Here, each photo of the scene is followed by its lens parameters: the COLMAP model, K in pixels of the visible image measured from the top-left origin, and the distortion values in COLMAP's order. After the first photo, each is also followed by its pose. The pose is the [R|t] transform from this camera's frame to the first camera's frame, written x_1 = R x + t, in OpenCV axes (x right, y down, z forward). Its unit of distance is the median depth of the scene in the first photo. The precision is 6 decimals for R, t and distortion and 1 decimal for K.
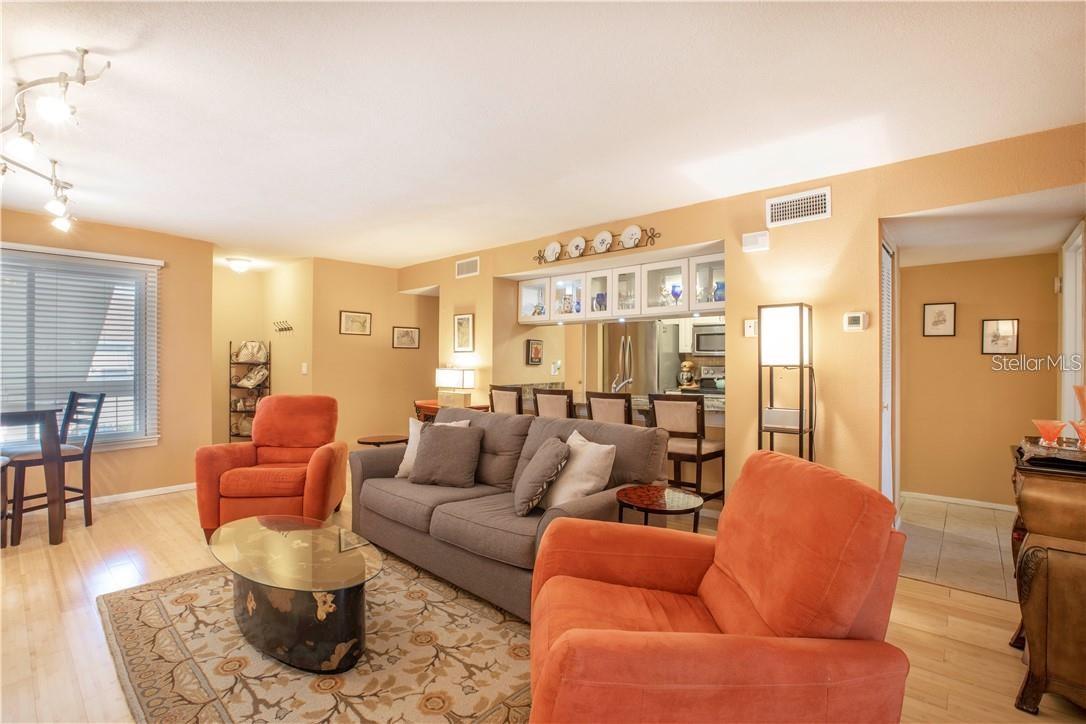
lens RADIAL K [[494.1, 0, 543.0], [0, 494.1, 362.0], [0, 0, 1]] dist [-0.036436, -0.000287]
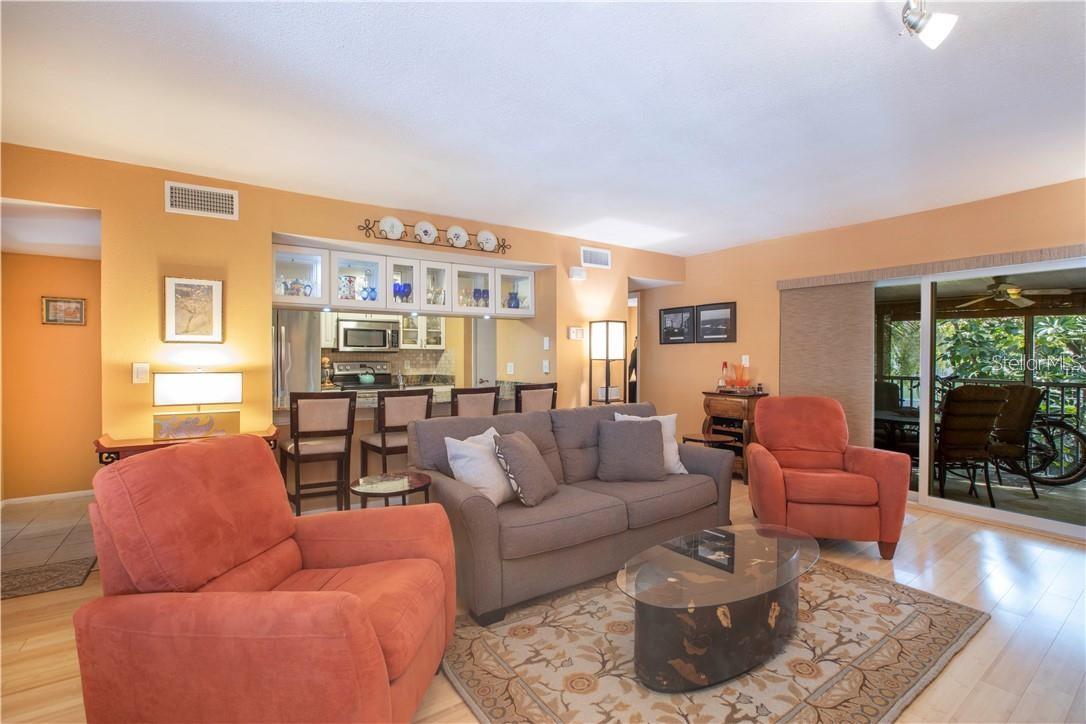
lens RADIAL K [[494.9, 0, 543.0], [0, 494.9, 362.0], [0, 0, 1]] dist [-0.051257, 0.000205]
pose [[0.242752, -0.013217, 0.969998, -0.861630], [0.003986, 0.999912, 0.012627, -0.003971], [-0.970080, 0.000801, 0.242784, 0.642445]]
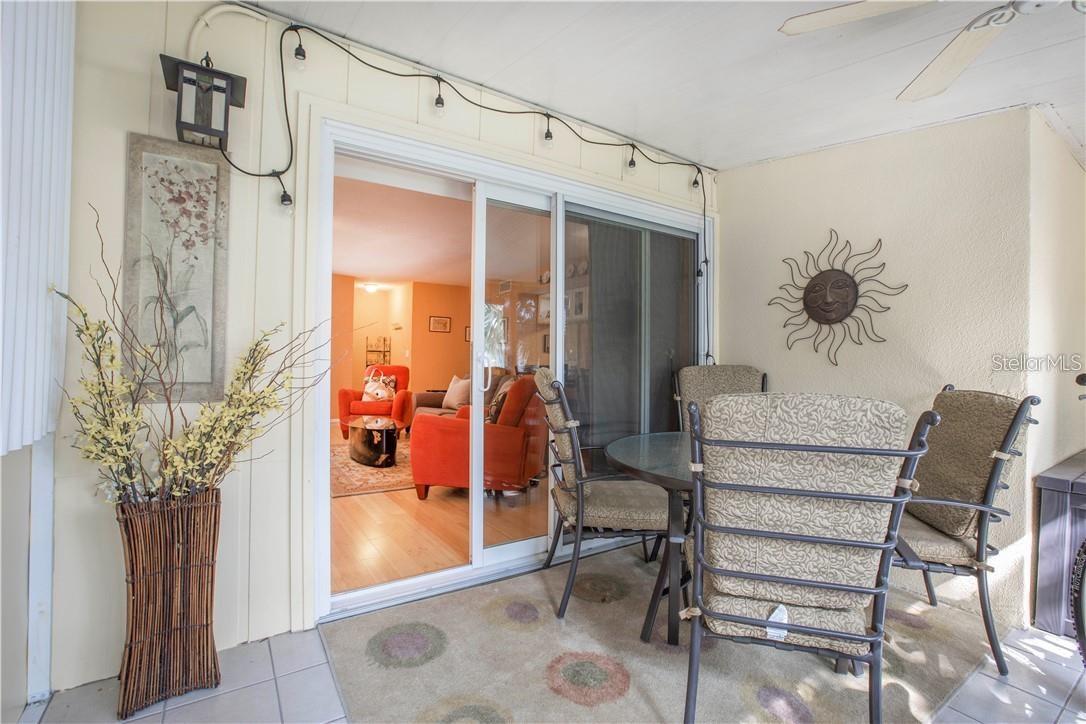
lens RADIAL K [[498.6, 0, 543.0], [0, 498.6, 362.0], [0, 0, 1]] dist [-0.002418, -0.000047]
pose [[0.965118, 0.010666, -0.261598, 0.495417], [-0.010438, 0.999943, 0.002261, 0.044987], [0.261608, 0.000549, 0.965174, -0.596222]]
